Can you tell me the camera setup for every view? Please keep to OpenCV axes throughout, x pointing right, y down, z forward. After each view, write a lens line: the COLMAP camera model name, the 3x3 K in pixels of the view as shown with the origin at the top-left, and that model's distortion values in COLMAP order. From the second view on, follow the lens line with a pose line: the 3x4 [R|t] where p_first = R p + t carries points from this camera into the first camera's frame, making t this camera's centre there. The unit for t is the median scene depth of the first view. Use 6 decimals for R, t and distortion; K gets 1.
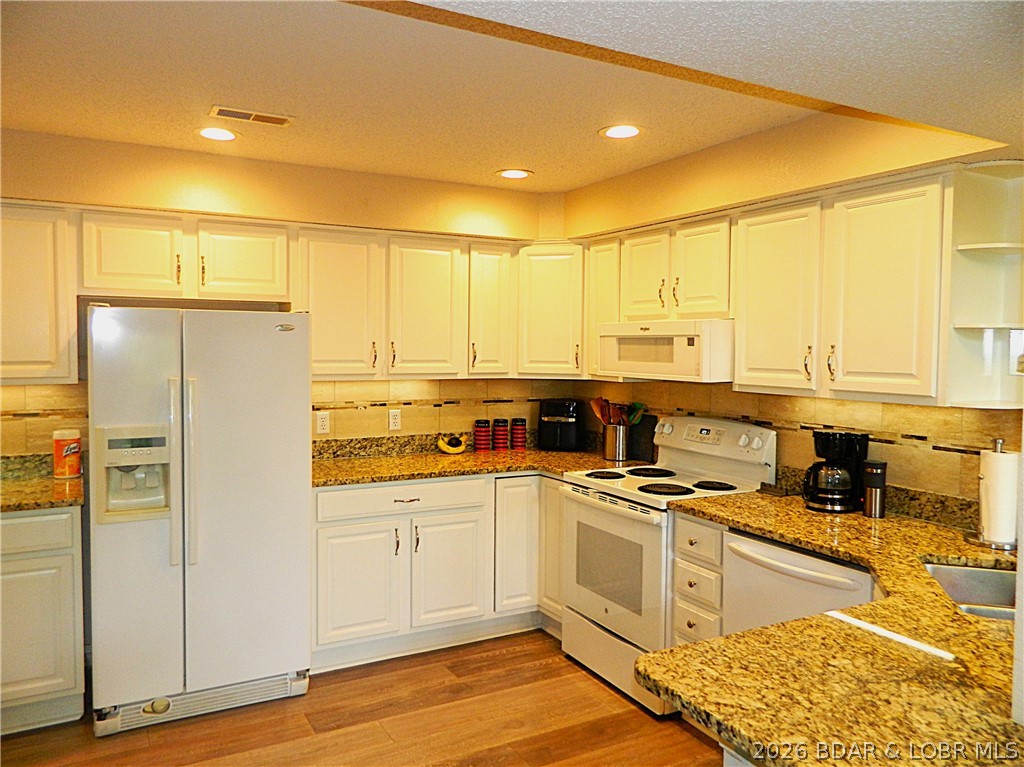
lens RADIAL K [[765.1, 0, 506.2], [0, 765.1, 378.8], [0, 0, 1]] dist [0.010458, -0.009471]
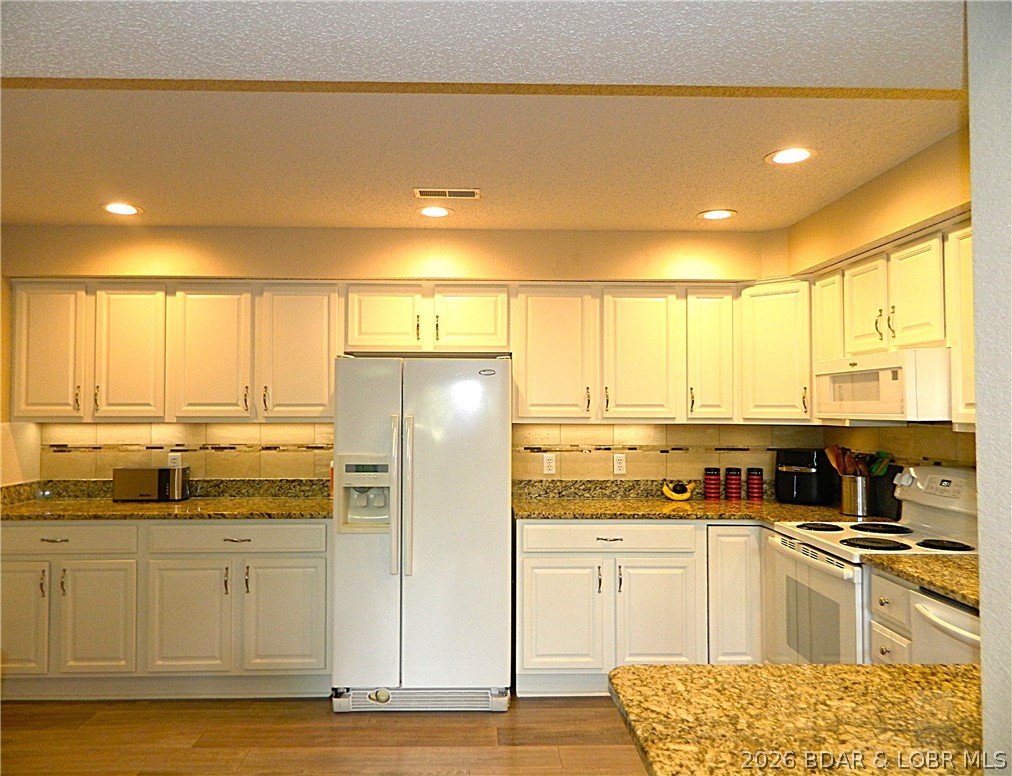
lens RADIAL K [[764.4, 0, 489.2], [0, 764.4, 382.4], [0, 0, 1]] dist [0.005774, -0.005329]
pose [[0.888608, -0.022044, -0.458138, 0.210556], [-0.015264, 0.996870, -0.077571, 0.032534], [0.458414, 0.075923, 0.885490, 0.002781]]
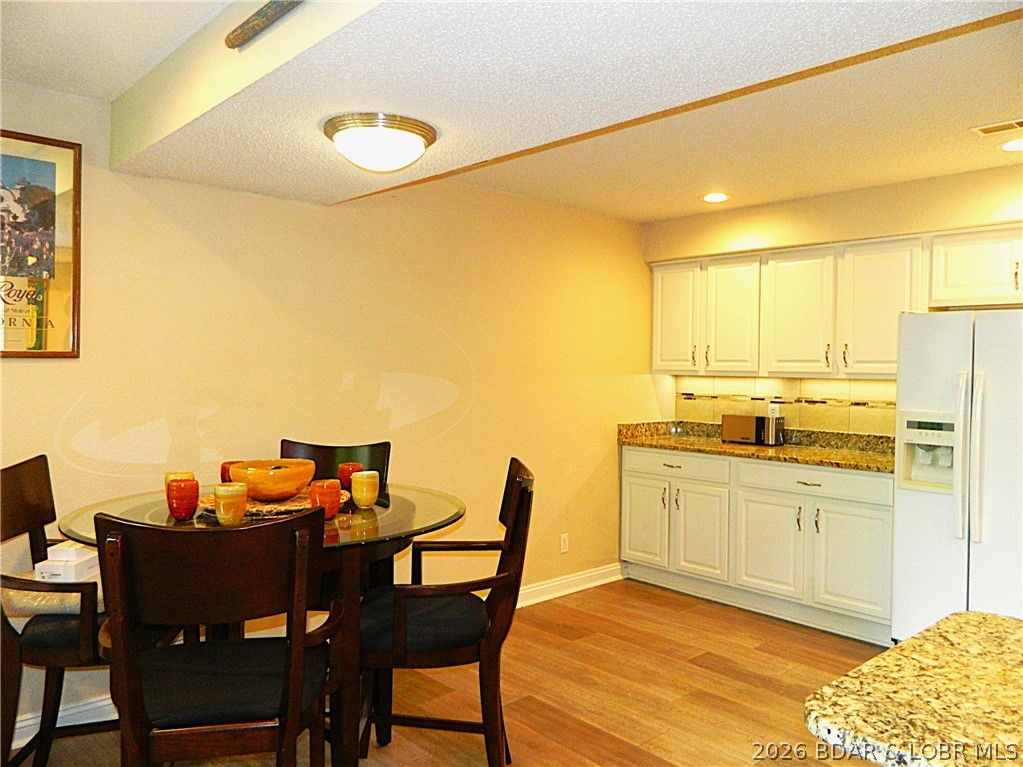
lens RADIAL K [[764.4, 0, 508.1], [0, 764.4, 379.3], [0, 0, 1]] dist [0.010458, -0.009471]
pose [[0.243009, 0.012396, -0.969945, 0.429544], [-0.057585, 0.998339, -0.001668, 0.042904], [0.968313, 0.056260, 0.243319, 0.061045]]
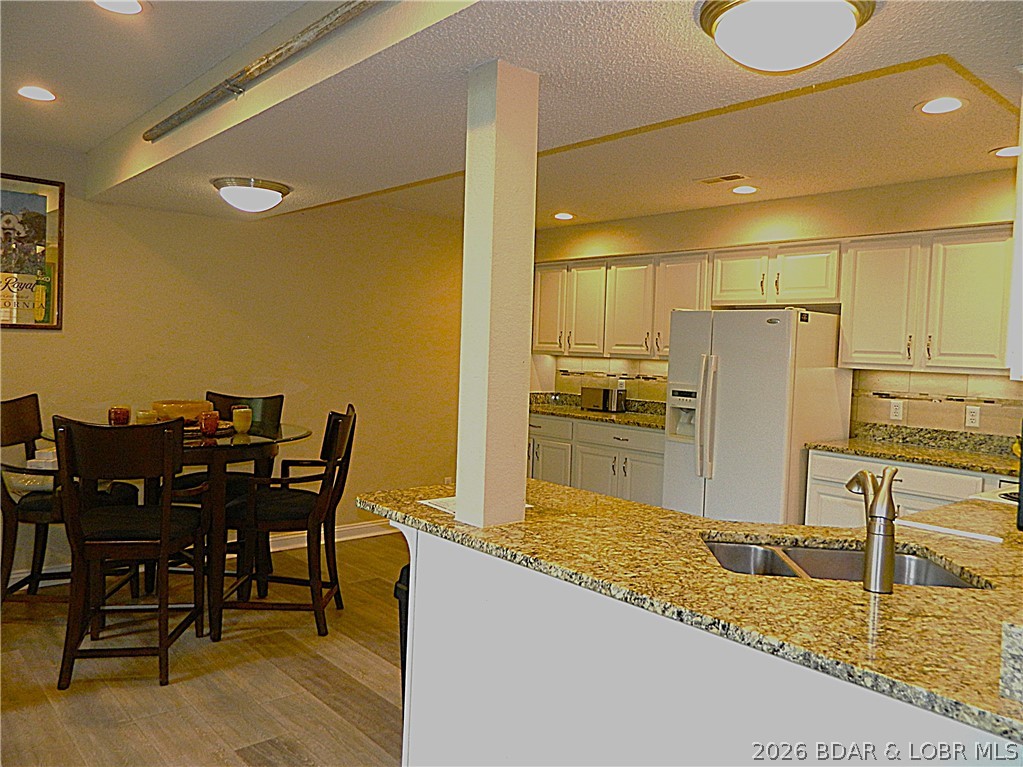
lens RADIAL K [[764.4, 0, 507.9], [0, 764.4, 380.8], [0, 0, 1]] dist [0.010458, -0.009471]
pose [[0.221227, 0.041426, -0.974342, 0.845122], [-0.080674, 0.996450, 0.024048, 0.039337], [0.971880, 0.073284, 0.223784, 0.229720]]
